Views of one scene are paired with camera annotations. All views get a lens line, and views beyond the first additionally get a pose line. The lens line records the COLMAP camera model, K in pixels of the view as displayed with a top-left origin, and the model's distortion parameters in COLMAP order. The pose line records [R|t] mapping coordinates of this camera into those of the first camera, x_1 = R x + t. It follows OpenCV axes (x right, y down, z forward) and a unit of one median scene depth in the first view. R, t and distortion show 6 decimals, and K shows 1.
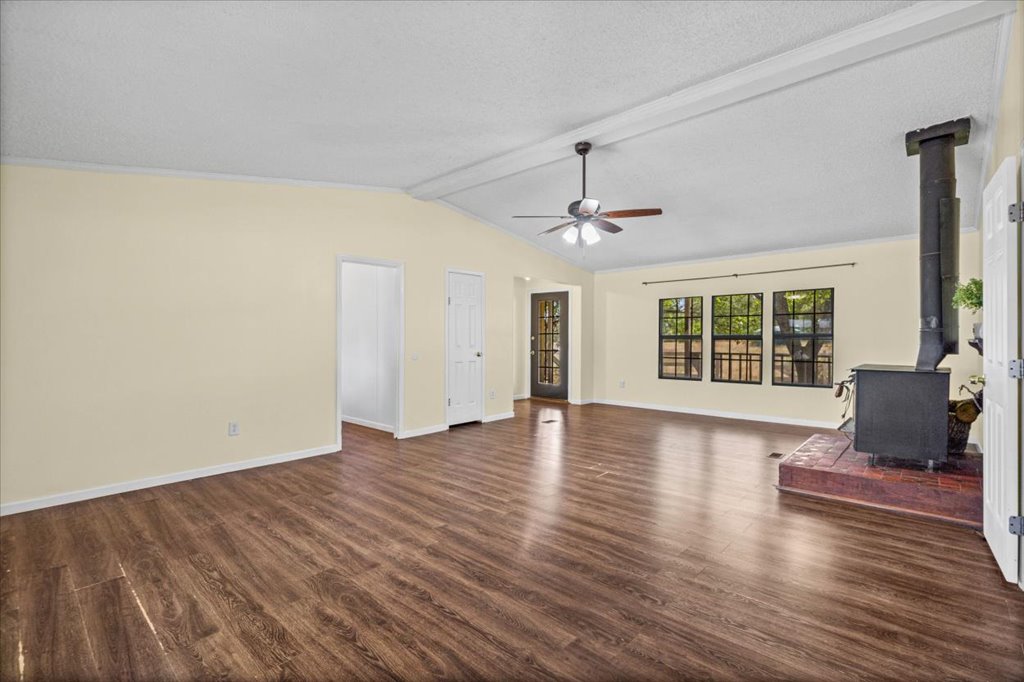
lens RADIAL K [[462.5, 0, 505.2], [0, 462.5, 318.9], [0, 0, 1]] dist [-0.002176, -0.000149]
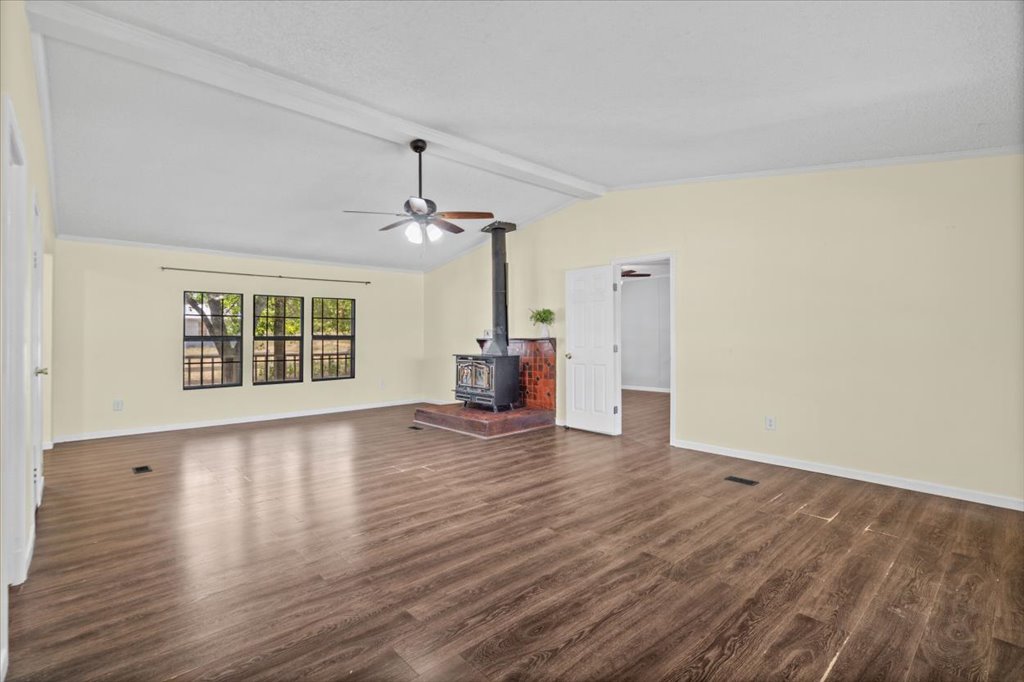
lens RADIAL K [[462.5, 0, 505.2], [0, 462.5, 318.9], [0, 0, 1]] dist [-0.002176, -0.000149]
pose [[0.105387, 0.041755, 0.993554, -1.133989], [-0.034984, 0.998655, -0.038258, 0.049020], [-0.993816, -0.030727, 0.106706, 1.014372]]
